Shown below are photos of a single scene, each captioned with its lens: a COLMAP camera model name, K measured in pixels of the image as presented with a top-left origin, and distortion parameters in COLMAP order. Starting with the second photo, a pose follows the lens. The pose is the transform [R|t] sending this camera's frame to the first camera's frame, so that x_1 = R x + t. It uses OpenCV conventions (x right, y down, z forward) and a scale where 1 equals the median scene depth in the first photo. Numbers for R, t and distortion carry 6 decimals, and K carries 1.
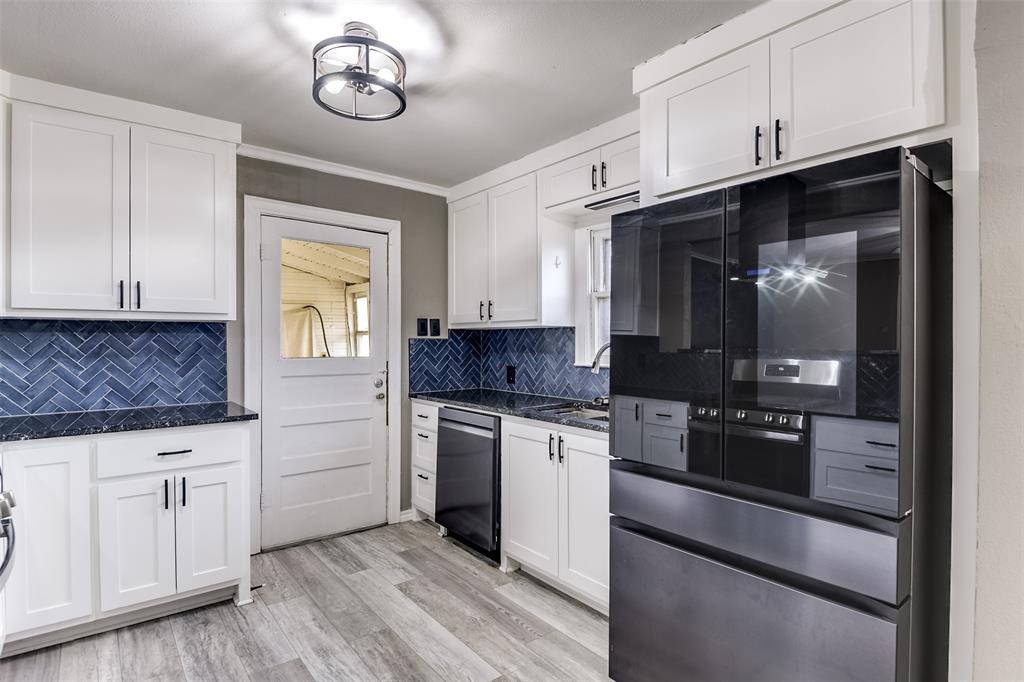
lens RADIAL K [[527.4, 0, 507.2], [0, 527.4, 342.0], [0, 0, 1]] dist [0.005238, -0.015629]
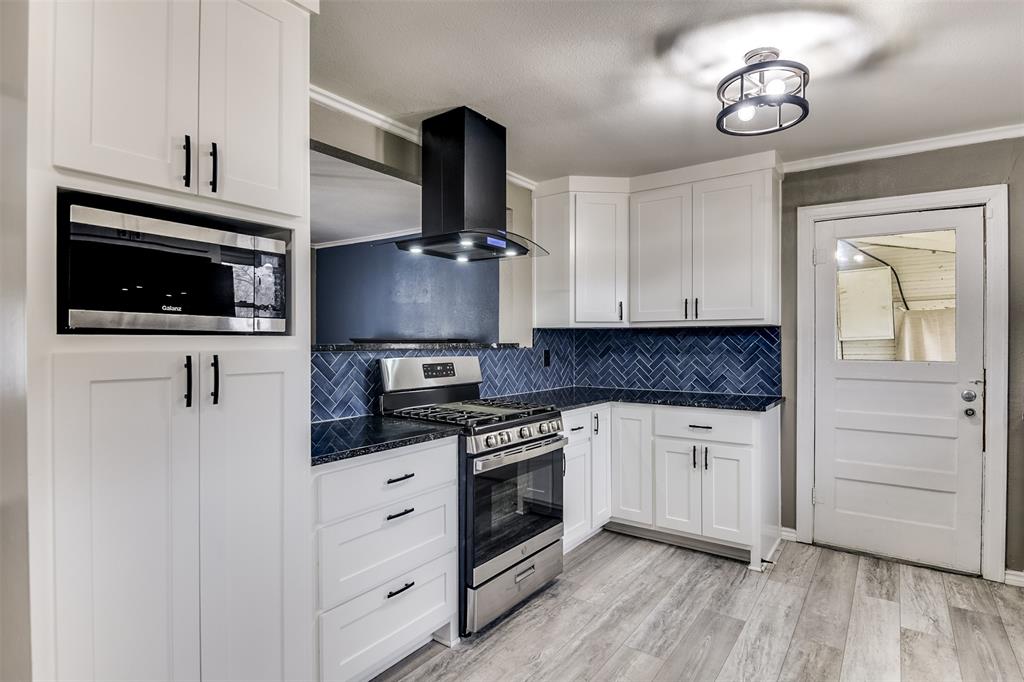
lens RADIAL K [[527.4, 0, 506.0], [0, 527.4, 341.2], [0, 0, 1]] dist [0.005238, -0.015629]
pose [[0.268069, -0.000489, -0.963400, 0.450565], [-0.002788, 0.999995, -0.001283, -0.001325], [0.963396, 0.003030, 0.268067, 0.157074]]
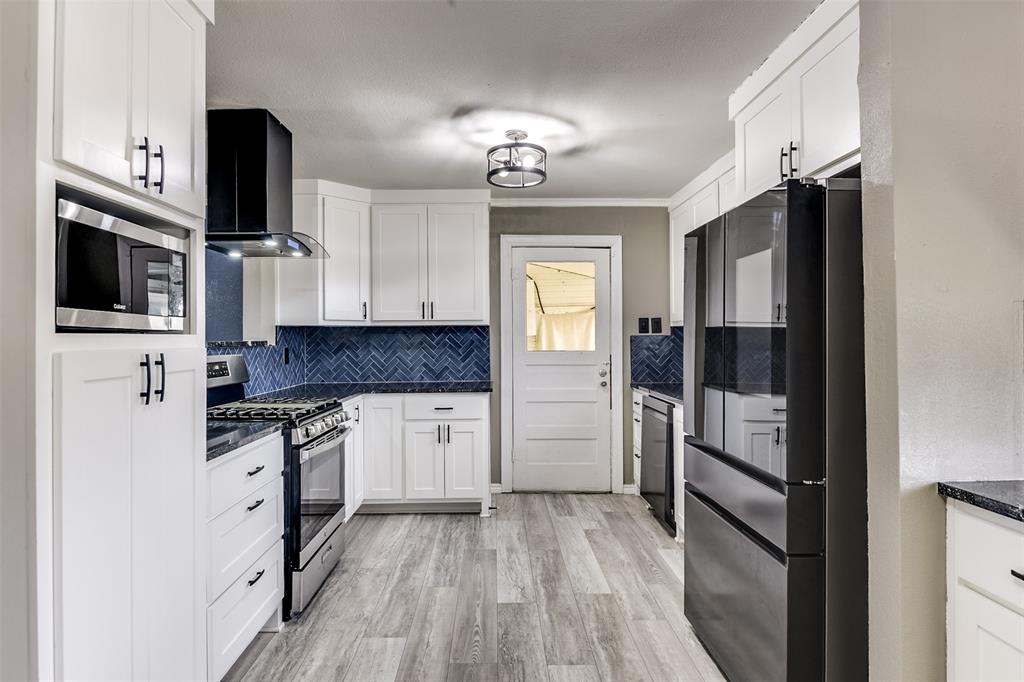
lens RADIAL K [[564.3, 0, 492.9], [0, 564.3, 331.3], [0, 0, 1]] dist [0.006422, -0.005197]
pose [[0.784605, -0.011421, -0.619891, 0.485012], [0.003831, 0.999901, -0.013574, -0.000768], [0.619984, 0.008275, 0.784570, -0.221248]]
